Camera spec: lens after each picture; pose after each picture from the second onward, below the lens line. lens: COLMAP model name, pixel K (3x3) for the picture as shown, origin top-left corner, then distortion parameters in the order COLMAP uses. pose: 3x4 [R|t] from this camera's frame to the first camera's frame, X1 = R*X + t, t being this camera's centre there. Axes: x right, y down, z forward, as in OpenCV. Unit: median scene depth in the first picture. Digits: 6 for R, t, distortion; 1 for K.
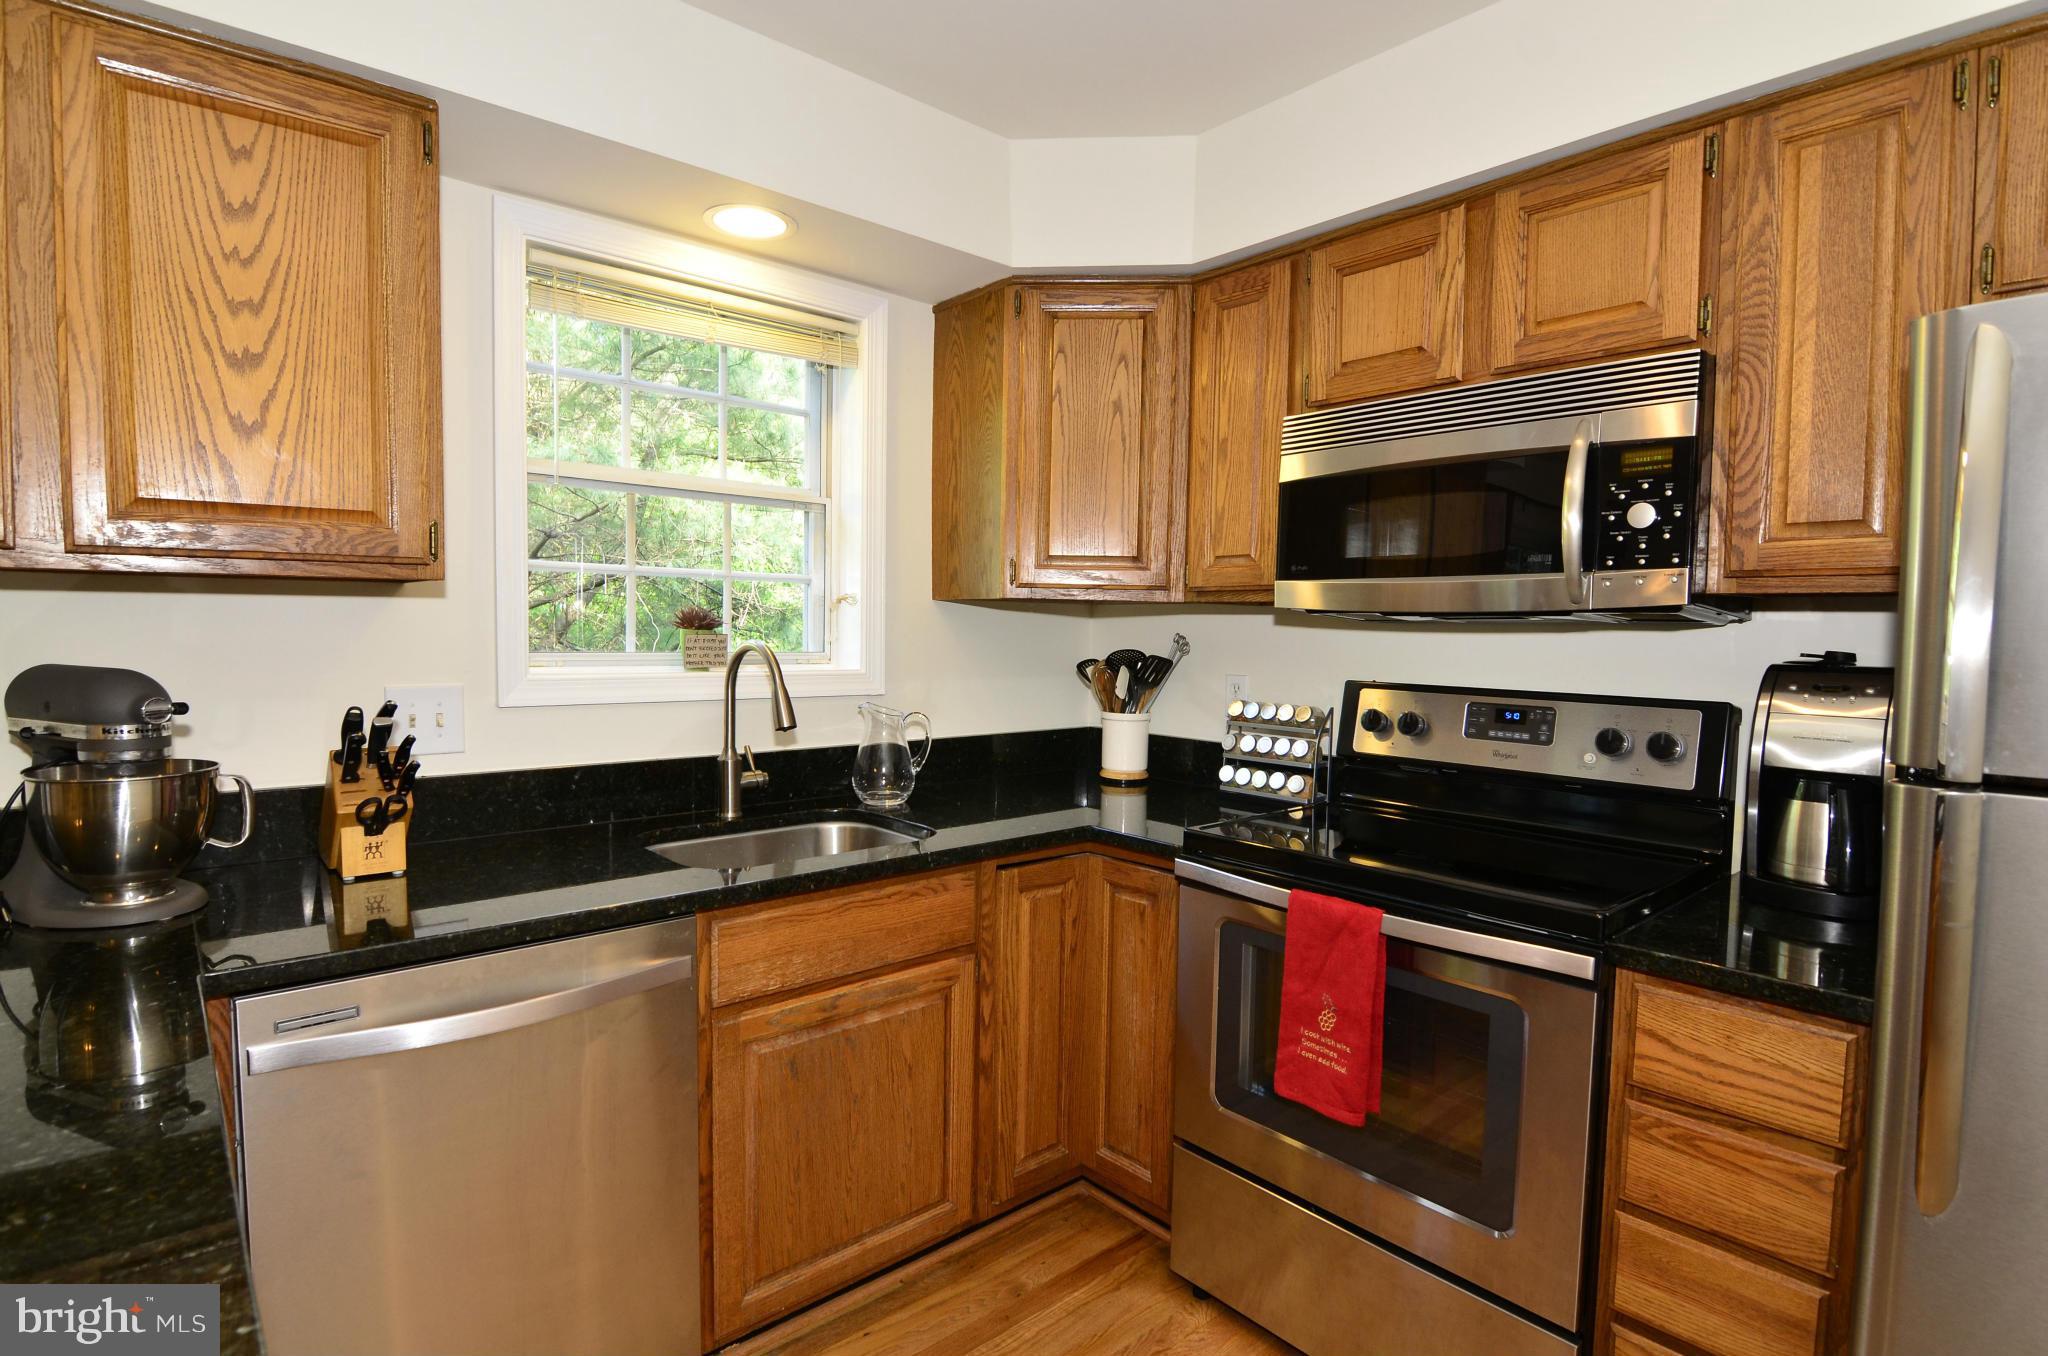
lens RADIAL K [[1018.2, 0, 1012.8], [0, 1018.2, 683.7], [0, 0, 1]] dist [0.000610, -0.015484]
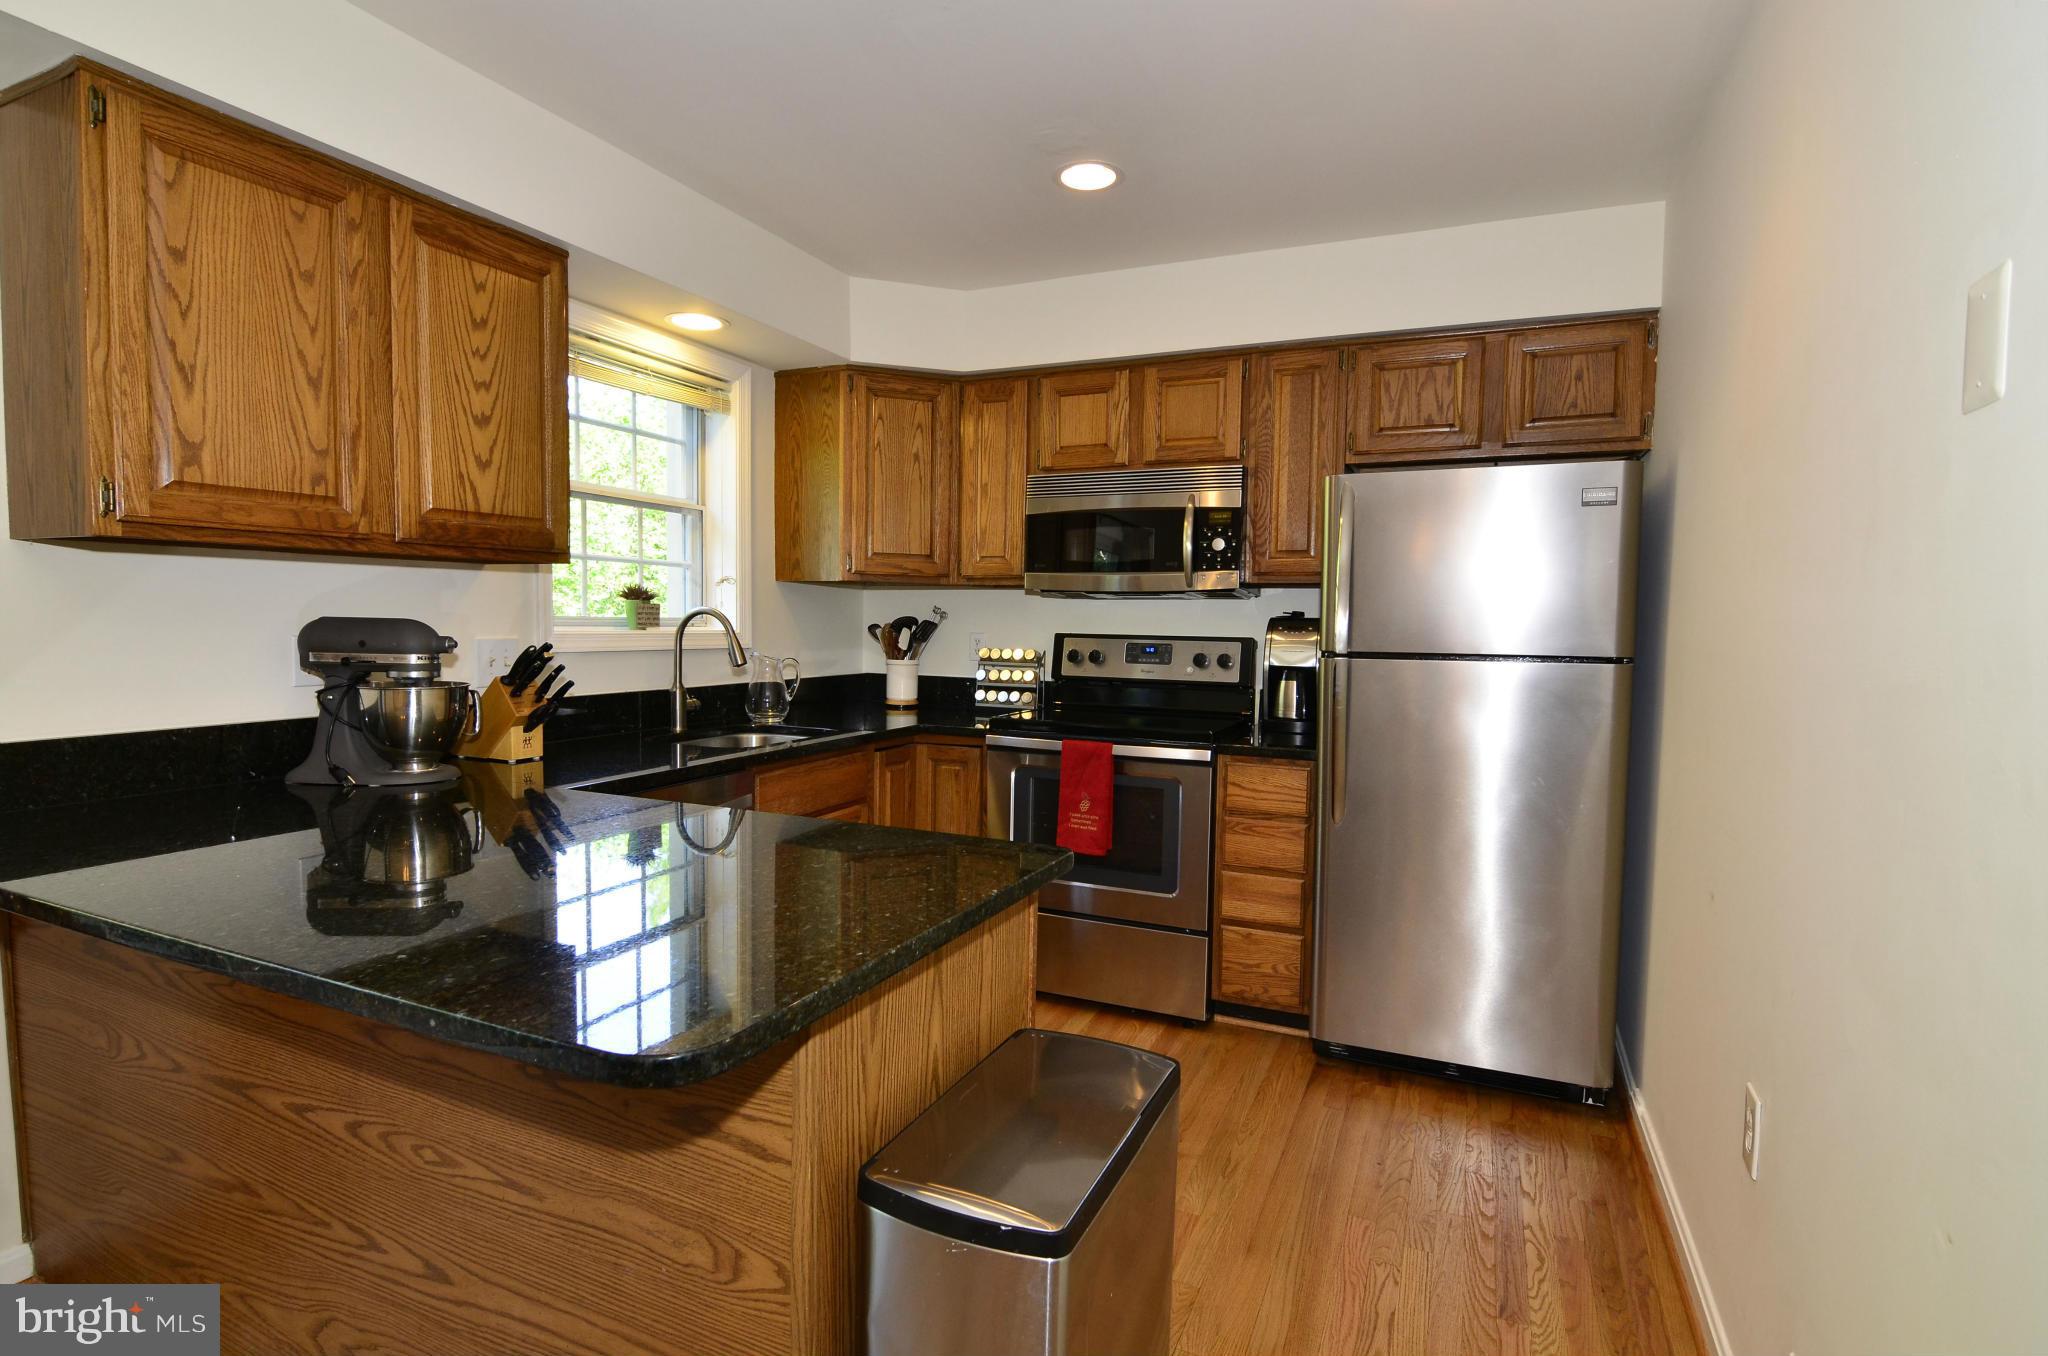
lens RADIAL K [[1018.2, 0, 1012.8], [0, 1018.2, 683.7], [0, 0, 1]] dist [0.000610, -0.015484]
pose [[0.909035, -0.028261, 0.415761, -0.577898], [0.022219, 0.999566, 0.019365, 0.061562], [-0.416127, -0.008366, 0.909268, -0.648049]]
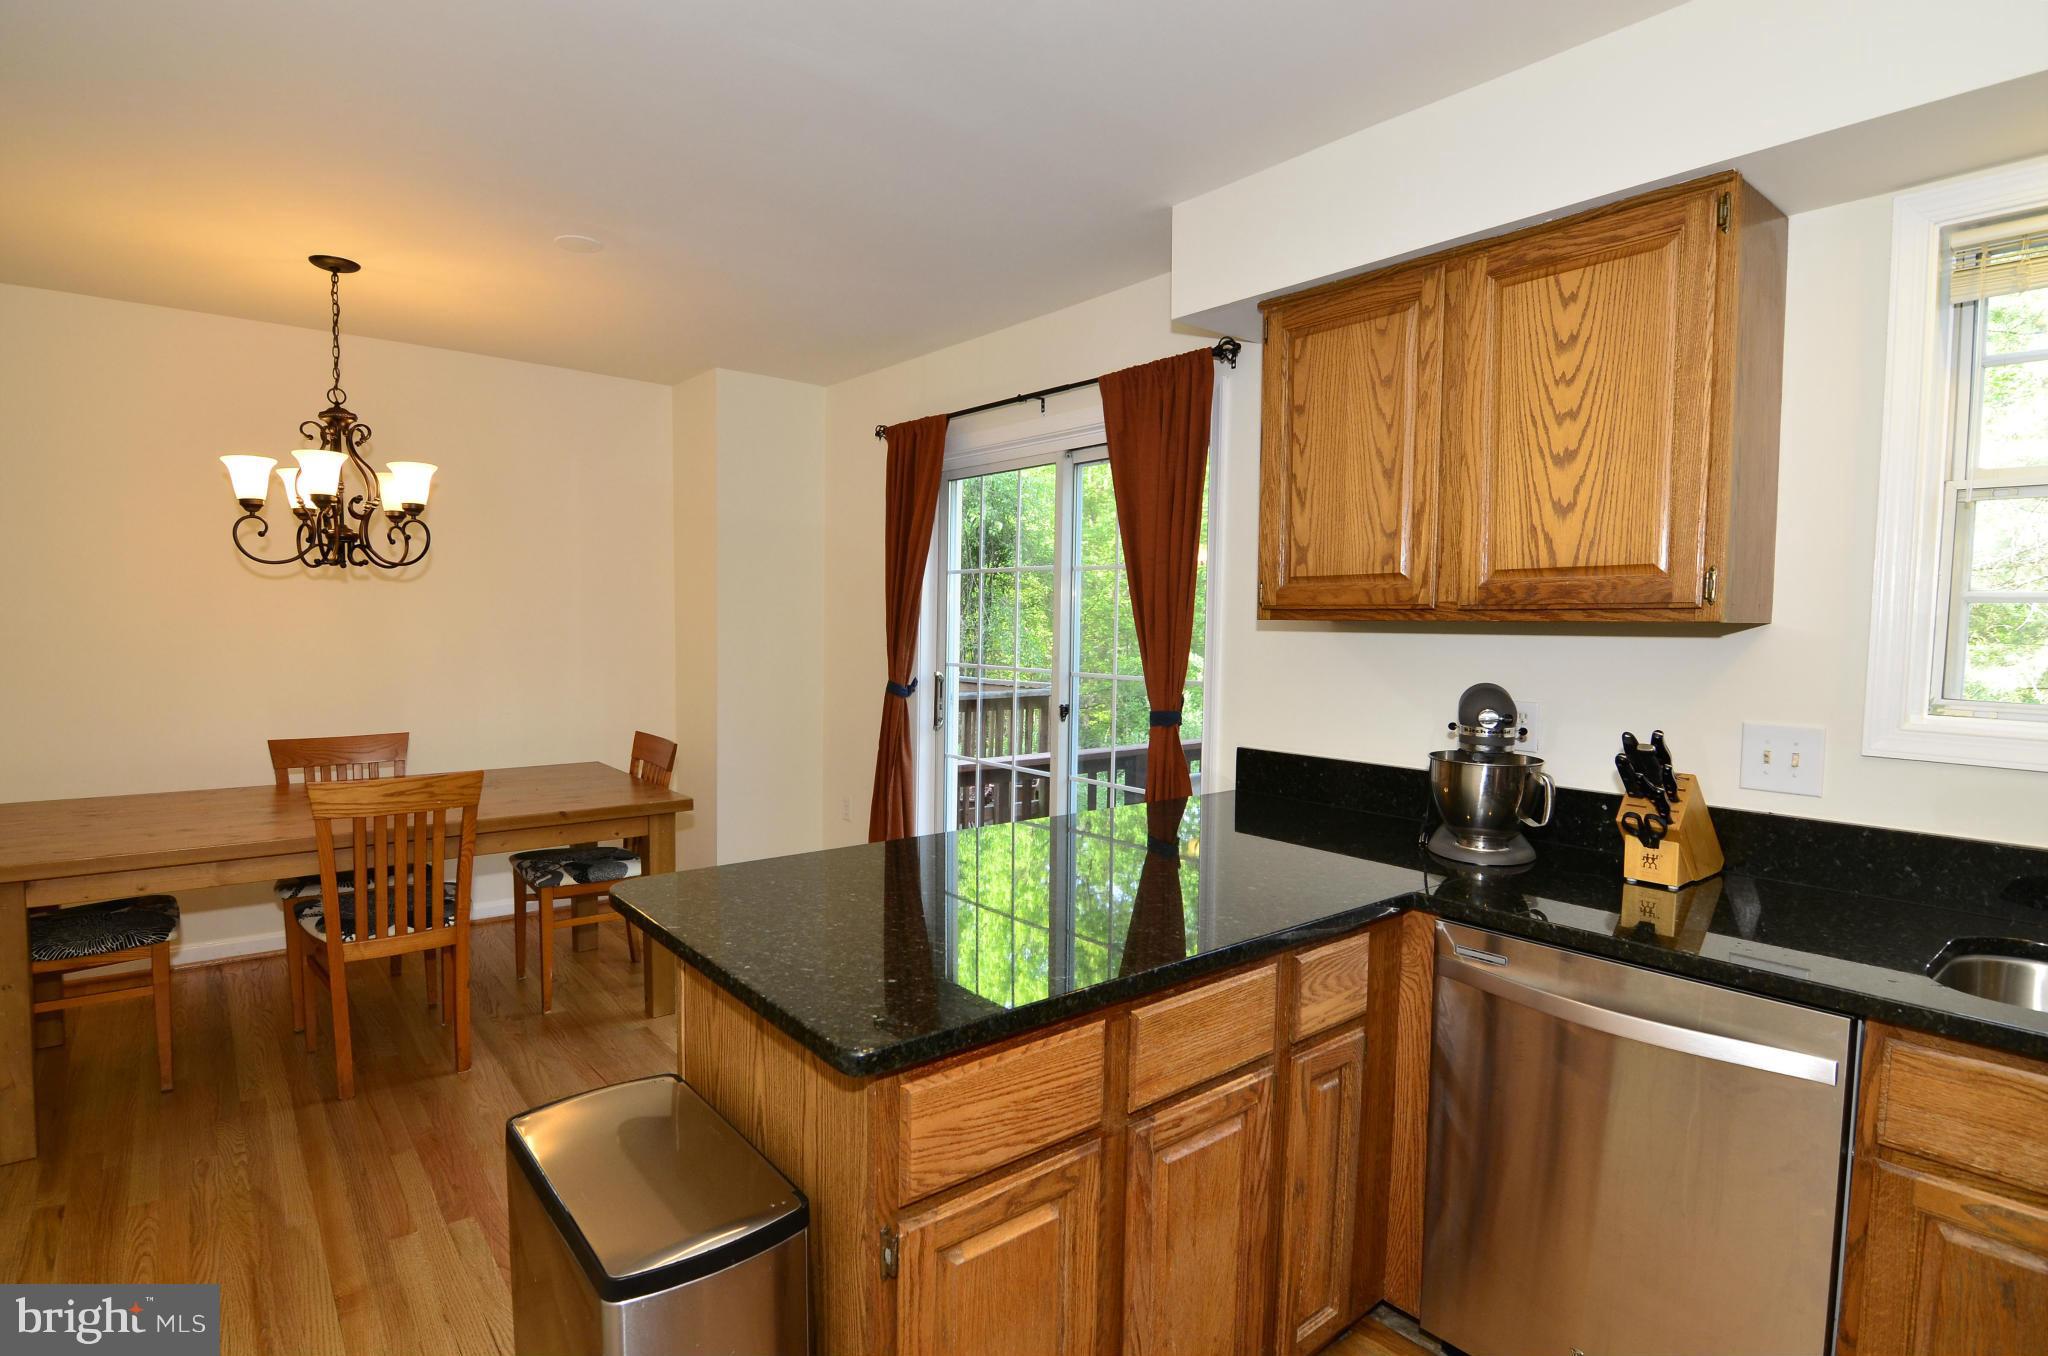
lens RADIAL K [[1018.2, 0, 1012.8], [0, 1018.2, 683.7], [0, 0, 1]] dist [0.000610, -0.015484]
pose [[-0.033966, 0.047502, -0.998293, 0.497706], [-0.069929, 0.996309, 0.049787, -0.038354], [0.996974, 0.071501, -0.030519, 0.299670]]
